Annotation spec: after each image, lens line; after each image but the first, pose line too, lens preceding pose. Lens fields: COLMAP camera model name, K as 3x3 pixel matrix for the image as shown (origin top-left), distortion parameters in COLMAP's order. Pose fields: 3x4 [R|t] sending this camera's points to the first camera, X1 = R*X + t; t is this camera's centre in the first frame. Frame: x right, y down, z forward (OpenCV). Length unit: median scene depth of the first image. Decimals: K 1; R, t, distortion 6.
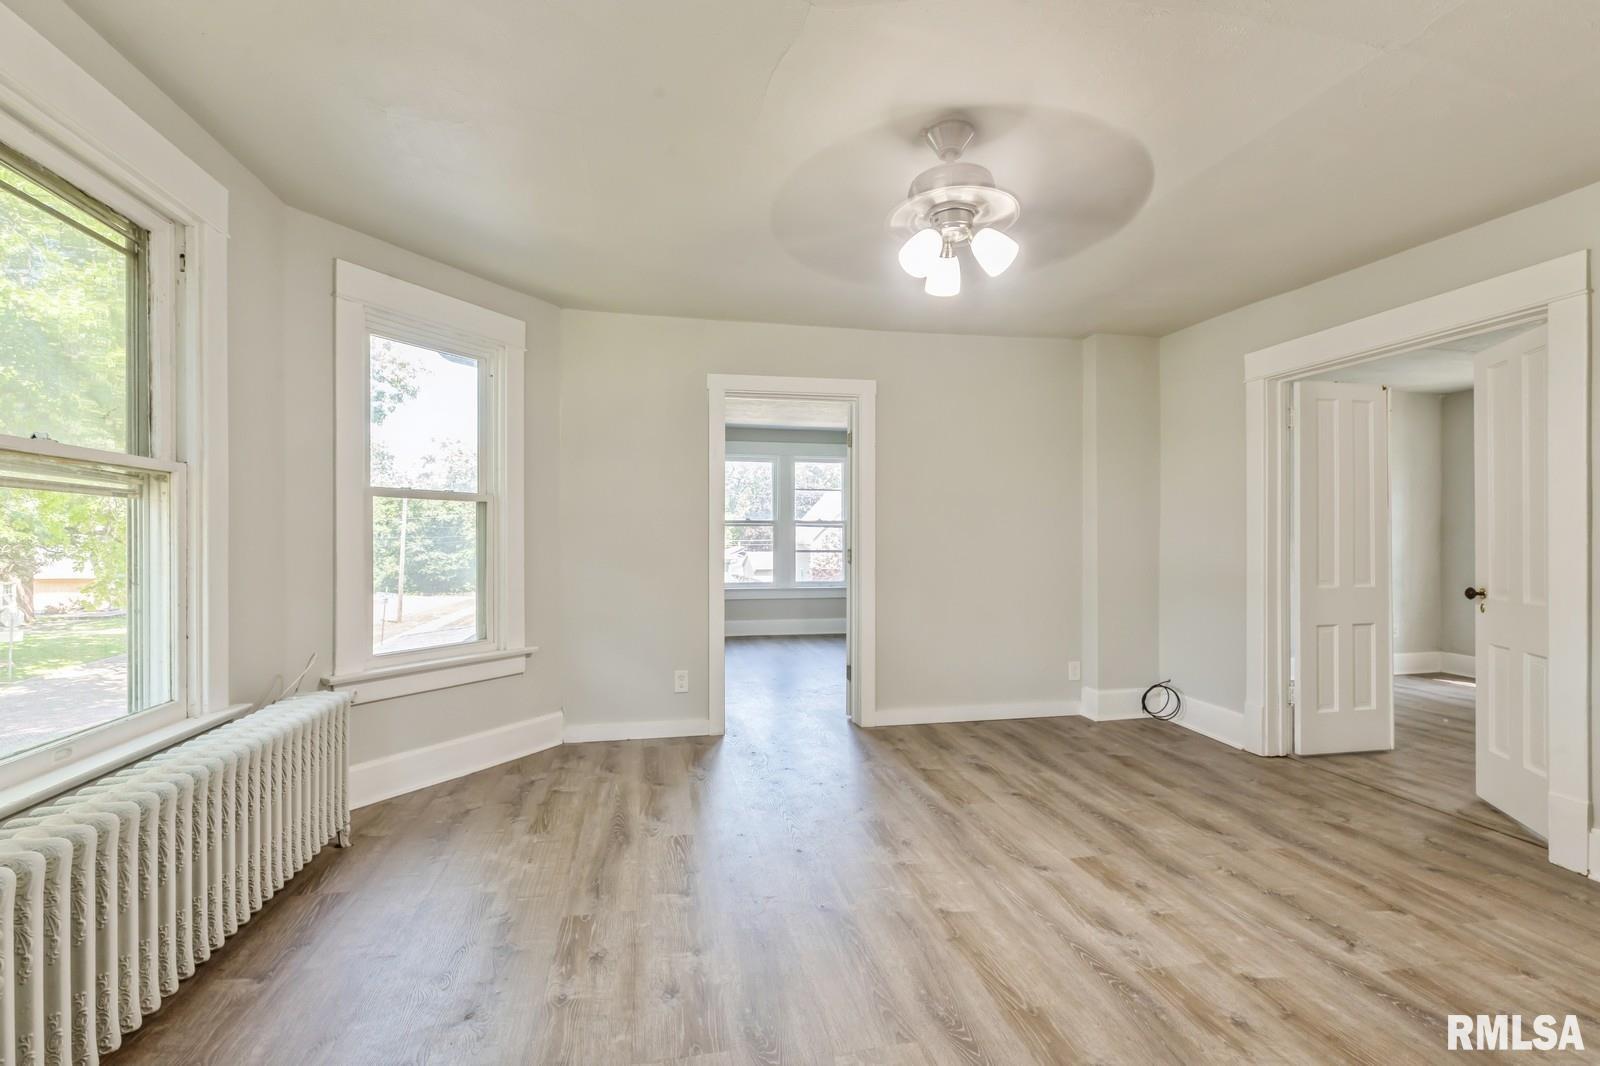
lens RADIAL K [[708.2, 0, 794.4], [0, 708.2, 538.2], [0, 0, 1]] dist [-0.000241, -0.000208]
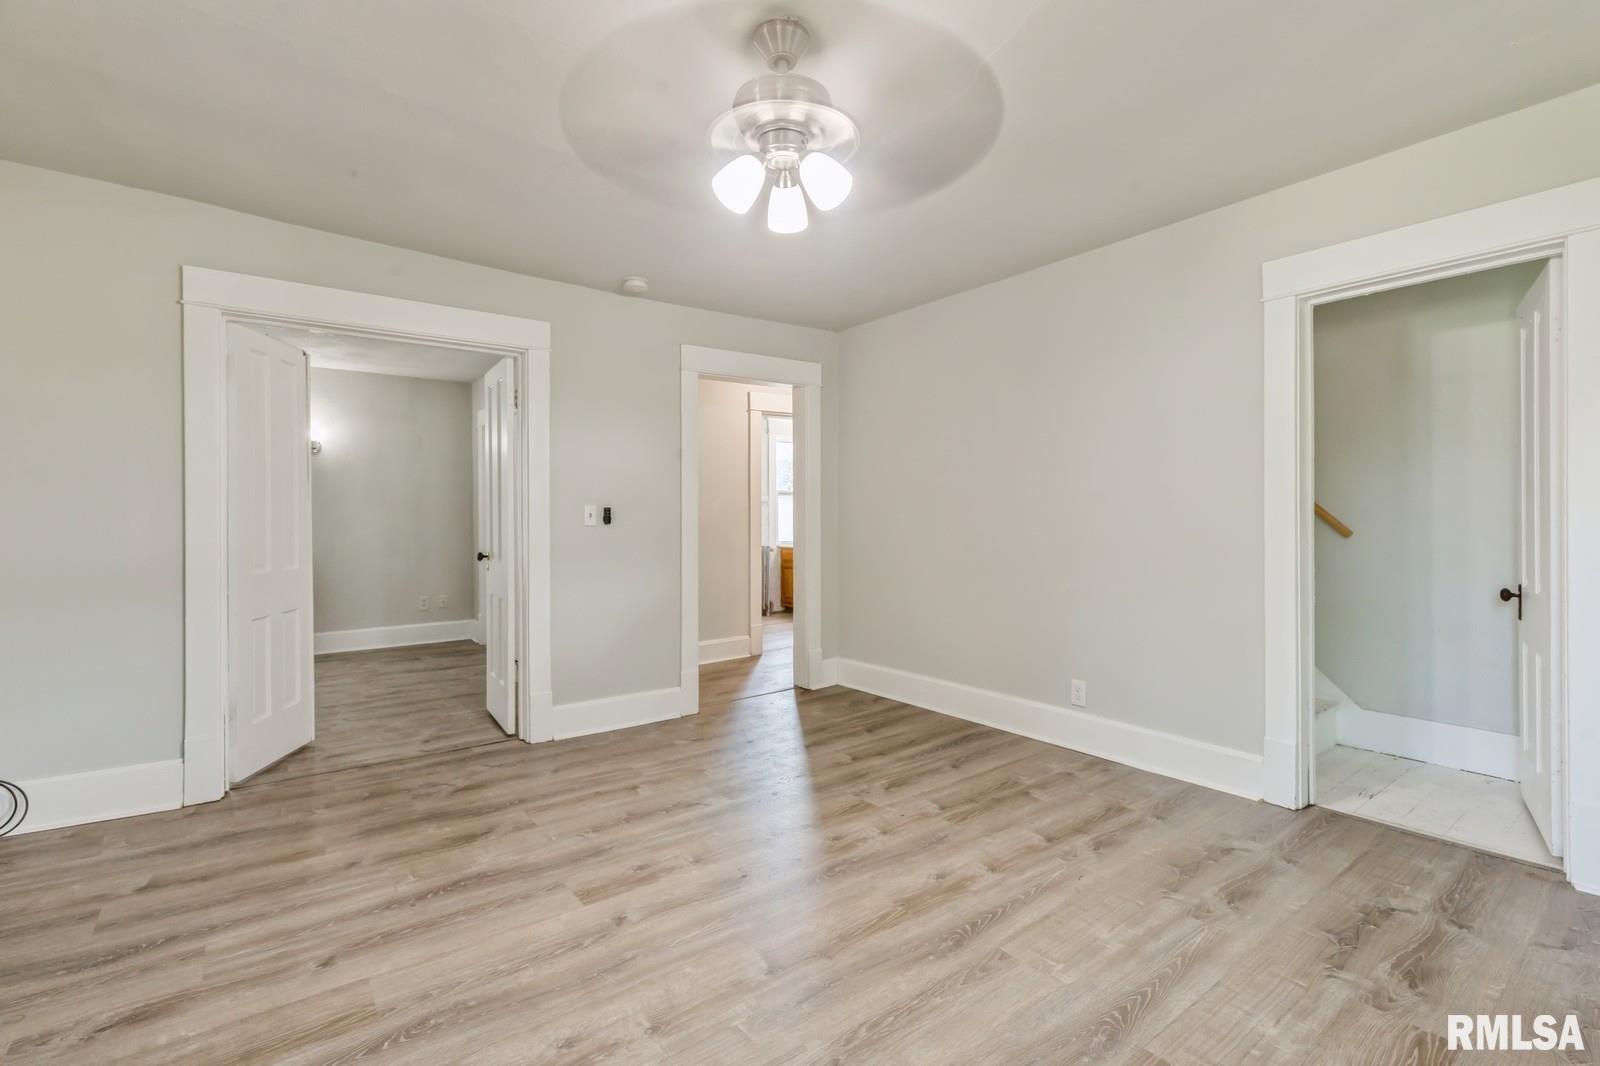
lens RADIAL K [[731.8, 0, 799.1], [0, 731.8, 523.1], [0, 0, 1]] dist [0.011258, -0.000240]
pose [[-0.424586, -0.012485, 0.905301, -0.477365], [0.000456, 0.999902, 0.014004, -0.005372], [-0.905387, 0.006359, -0.424539, 1.110927]]
